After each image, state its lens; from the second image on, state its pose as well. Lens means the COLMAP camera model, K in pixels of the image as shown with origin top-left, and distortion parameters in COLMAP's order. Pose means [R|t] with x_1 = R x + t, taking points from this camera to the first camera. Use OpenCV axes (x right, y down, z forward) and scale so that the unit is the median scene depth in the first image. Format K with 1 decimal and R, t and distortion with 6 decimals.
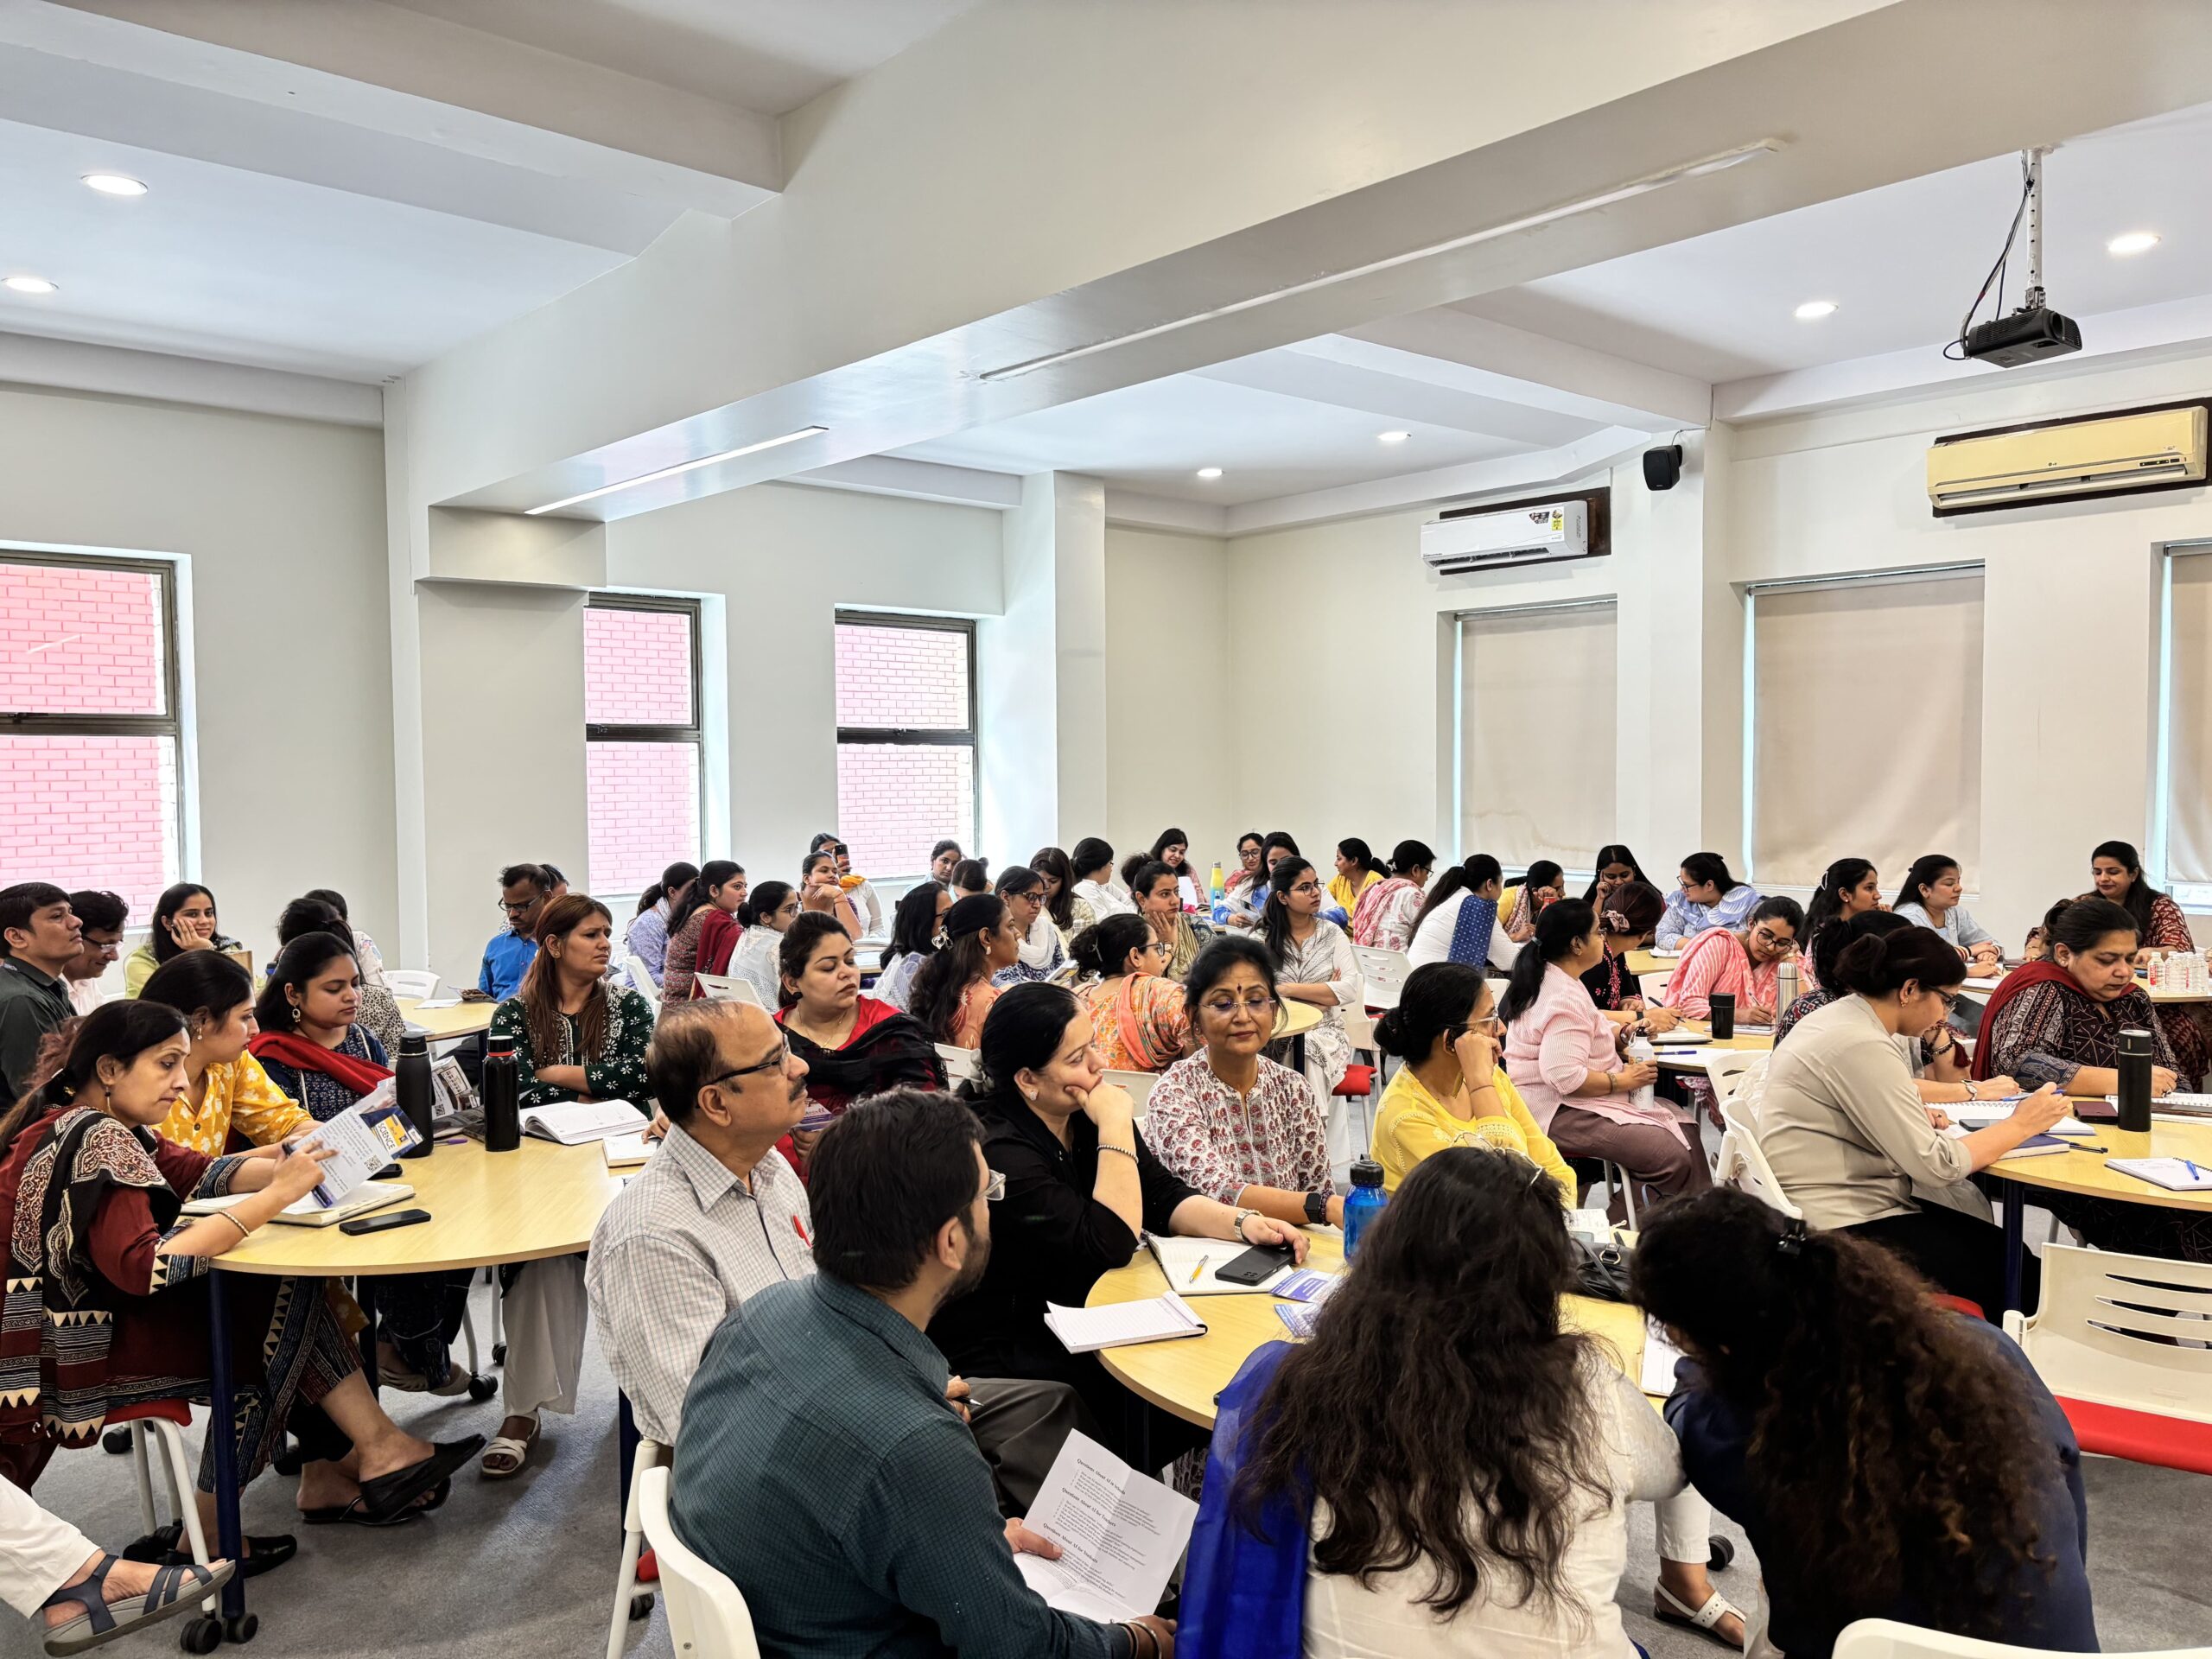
lens RADIAL K [[1654.1, 0, 1102.7], [0, 1654.1, 878.9], [0, 0, 1]] dist [0.008305, 0.003941]
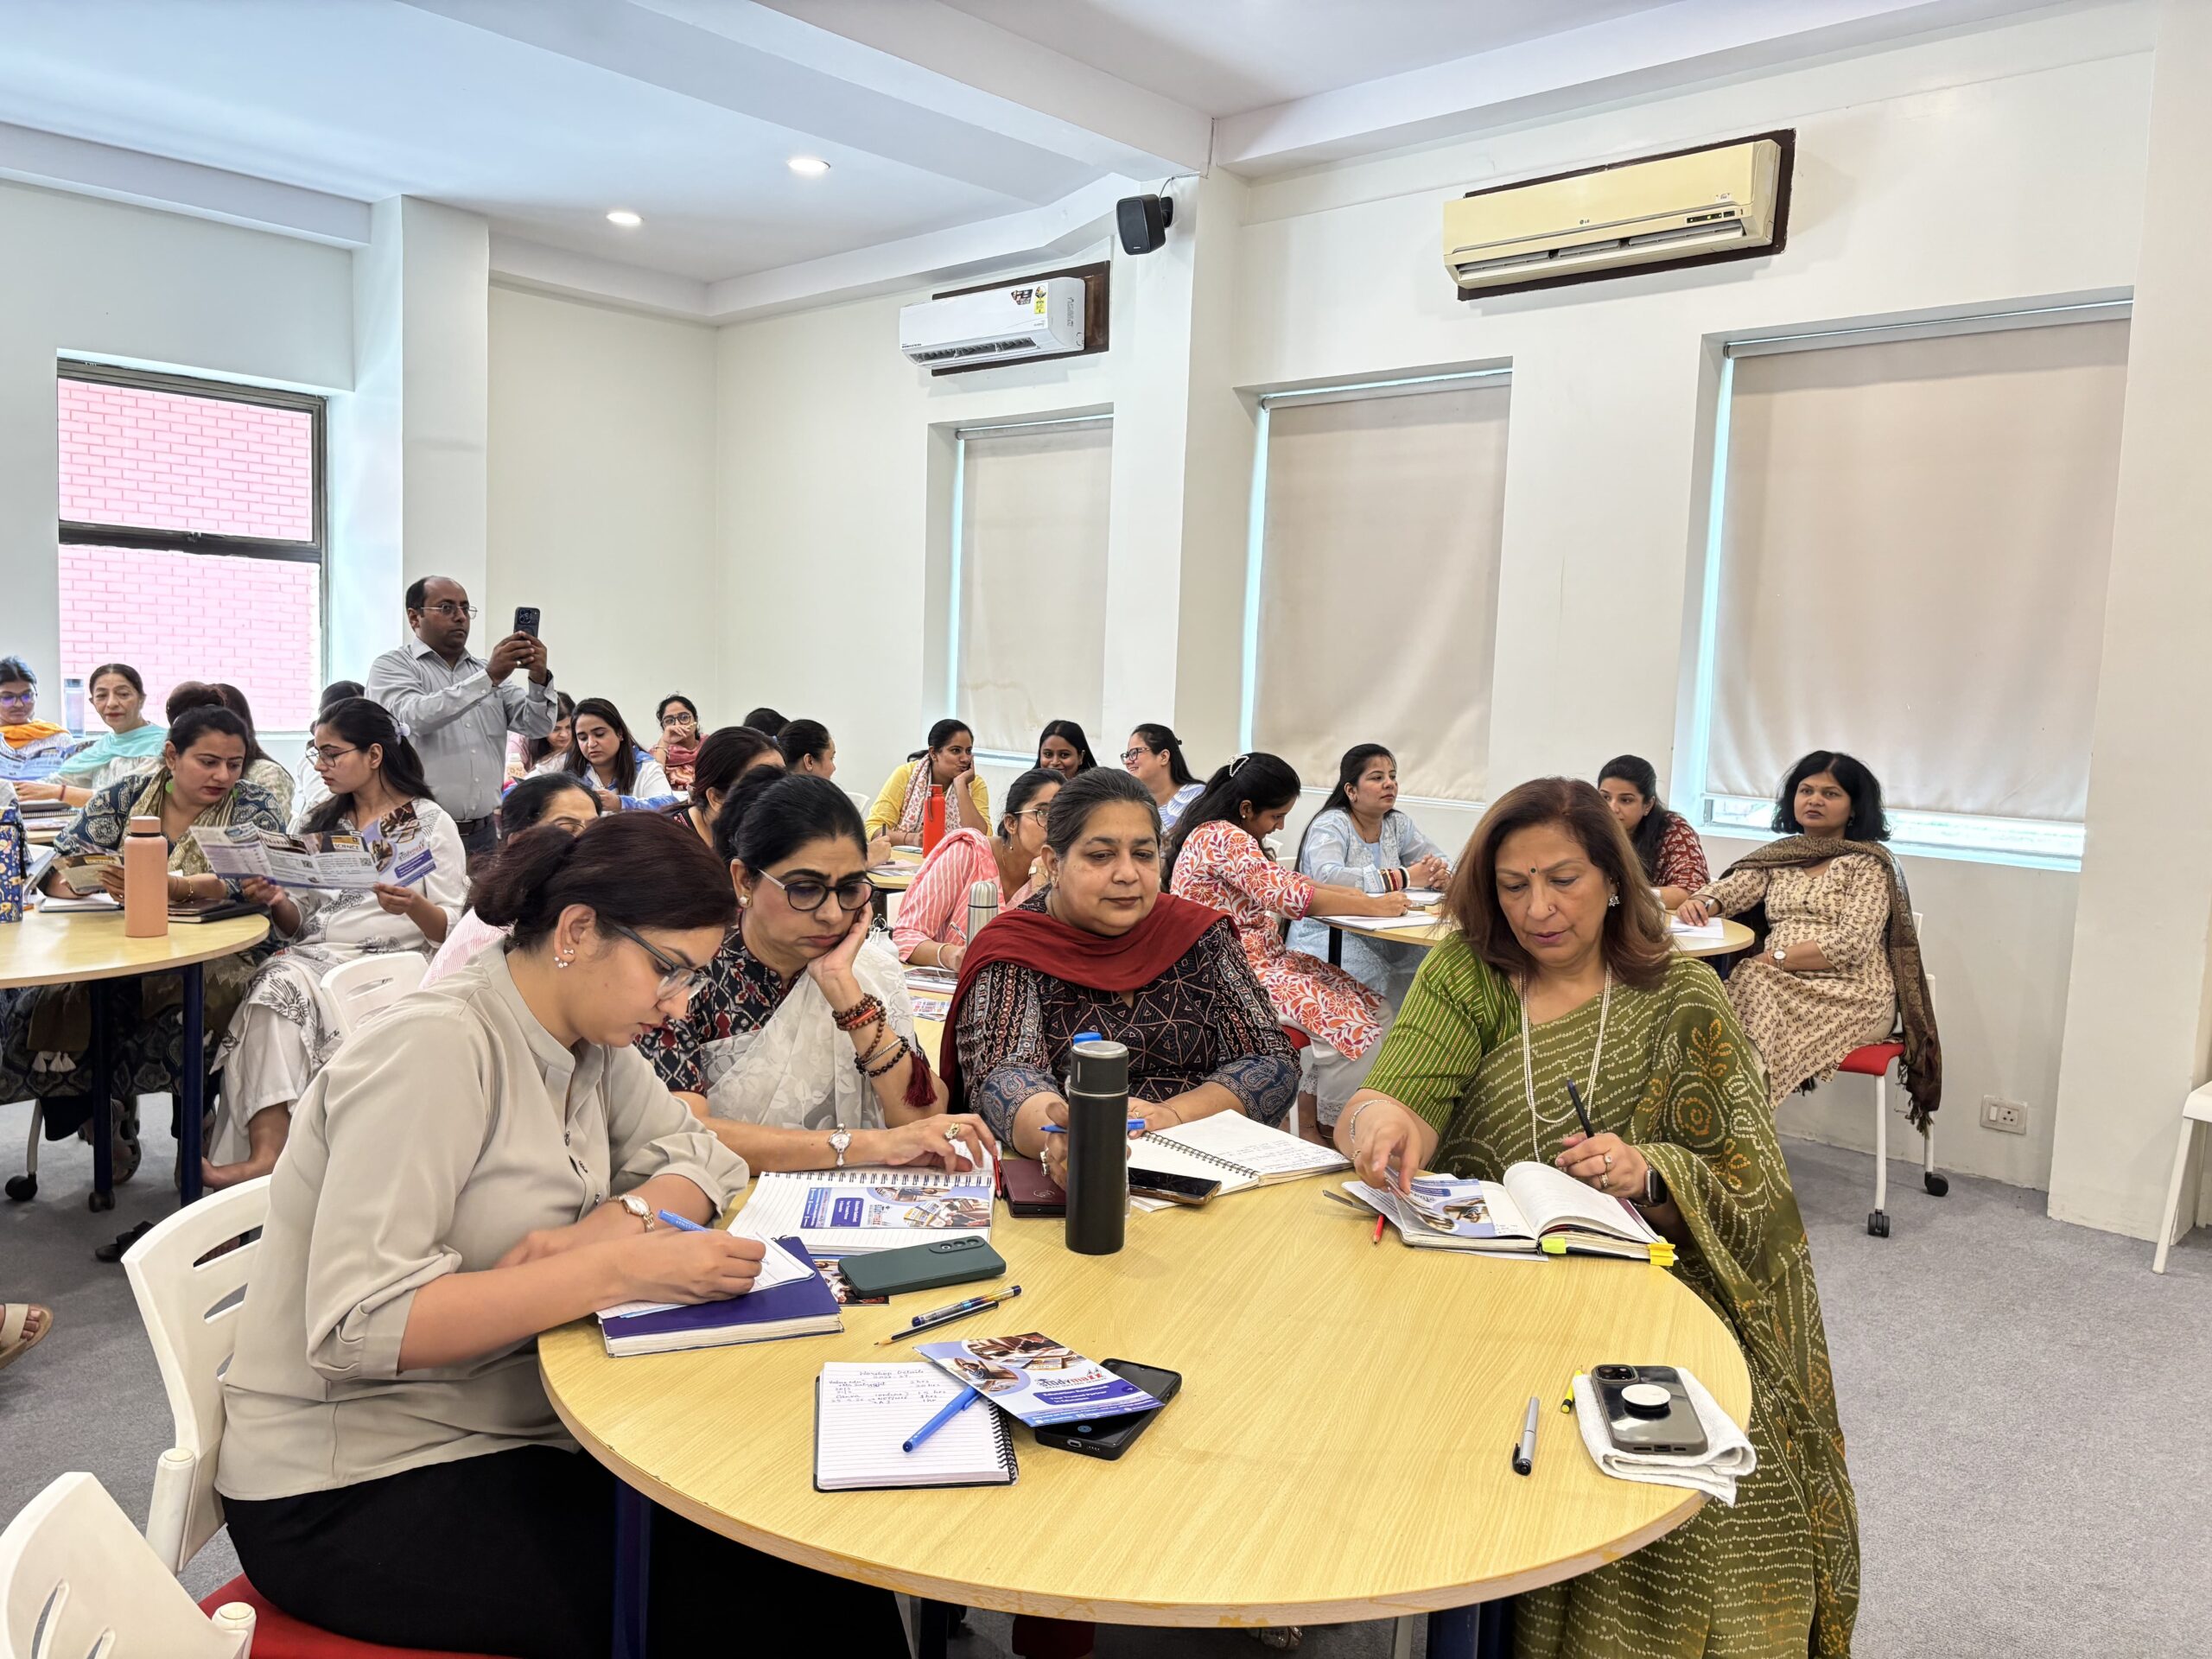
lens RADIAL K [[1675.3, 0, 1106.0], [0, 1675.3, 829.5], [0, 0, 1]] dist [0.103520, -0.146492]
pose [[0.994641, 0.035754, 0.097006, 0.236992], [-0.038690, 0.998843, 0.028563, 0.005197], [-0.095872, -0.032164, 0.994874, 0.208391]]
